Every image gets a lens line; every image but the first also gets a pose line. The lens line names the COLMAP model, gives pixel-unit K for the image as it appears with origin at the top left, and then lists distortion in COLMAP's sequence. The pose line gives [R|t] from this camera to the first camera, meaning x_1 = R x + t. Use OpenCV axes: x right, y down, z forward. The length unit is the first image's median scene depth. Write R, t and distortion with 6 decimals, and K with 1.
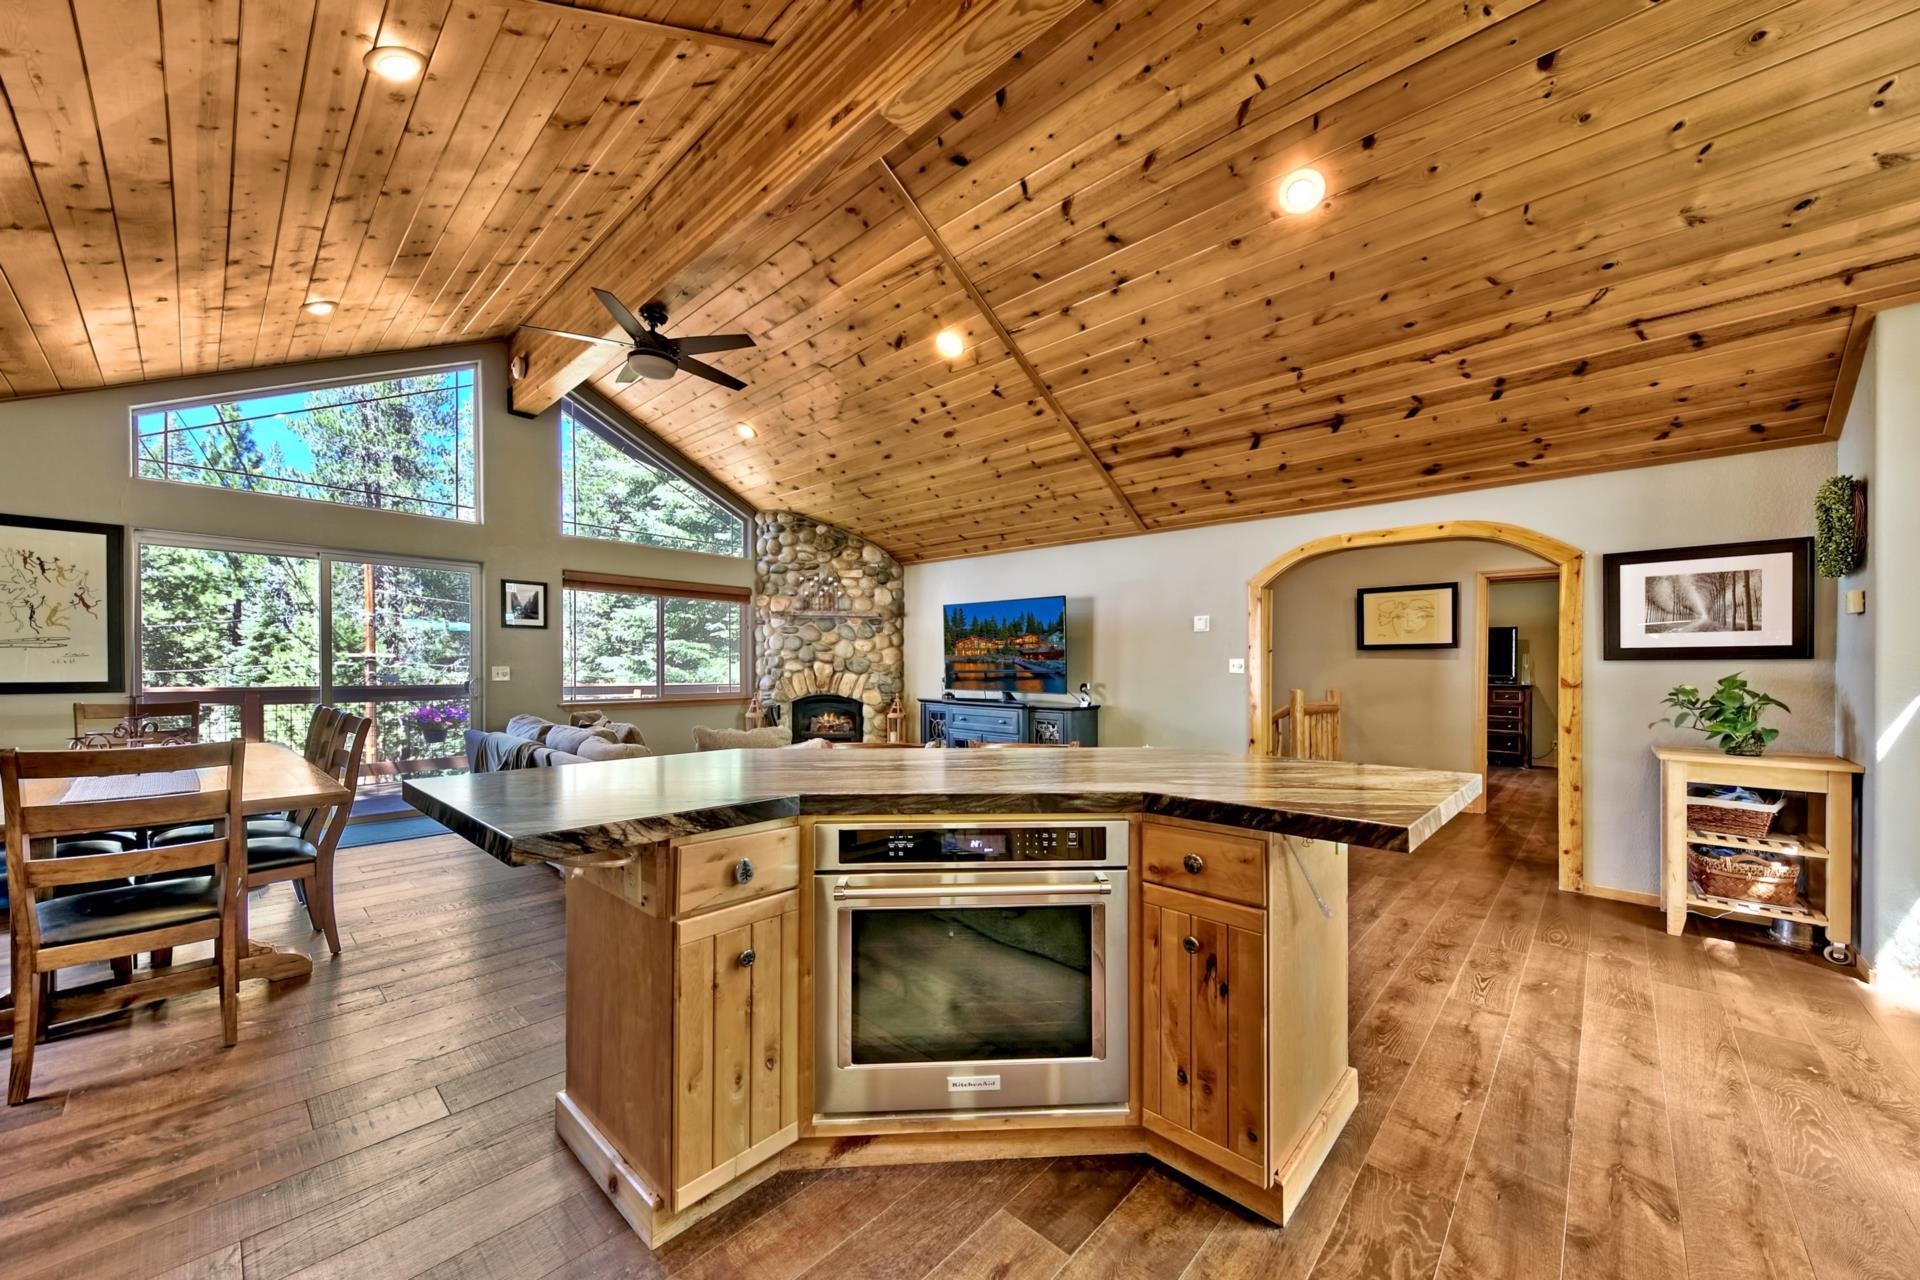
lens RADIAL K [[700.6, 0, 962.9], [0, 700.6, 663.9], [0, 0, 1]] dist [0.000492, 0.000020]
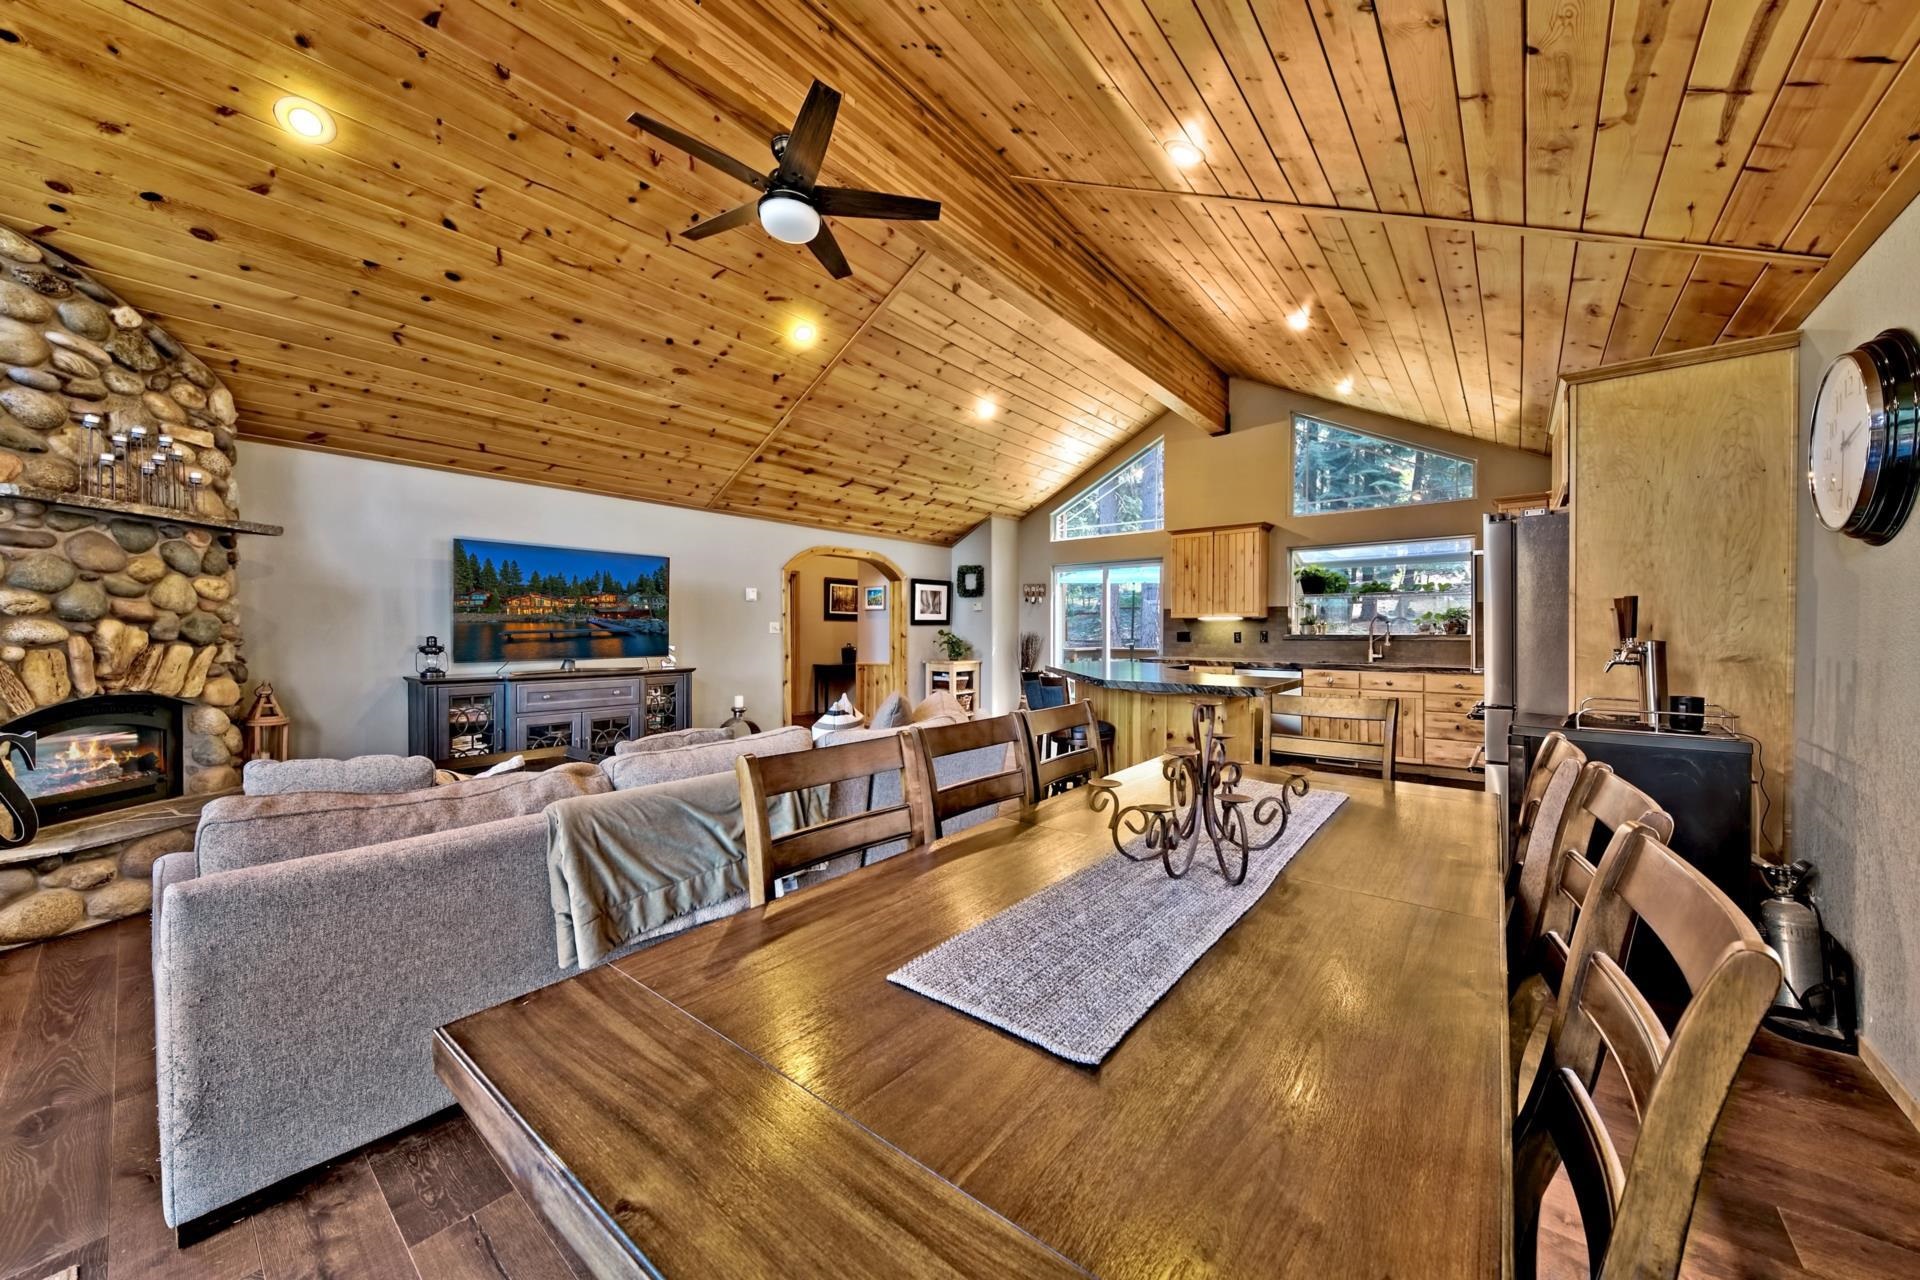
lens RADIAL K [[673.2, 0, 960.0], [0, 673.2, 640.0], [0, 0, 1]] dist [0.000180, -0.000024]
pose [[-0.091164, -0.021900, 0.995595, -0.663378], [-0.000541, 0.999759, 0.021942, -0.000190], [-0.995836, 0.001461, -0.091154, 0.524434]]
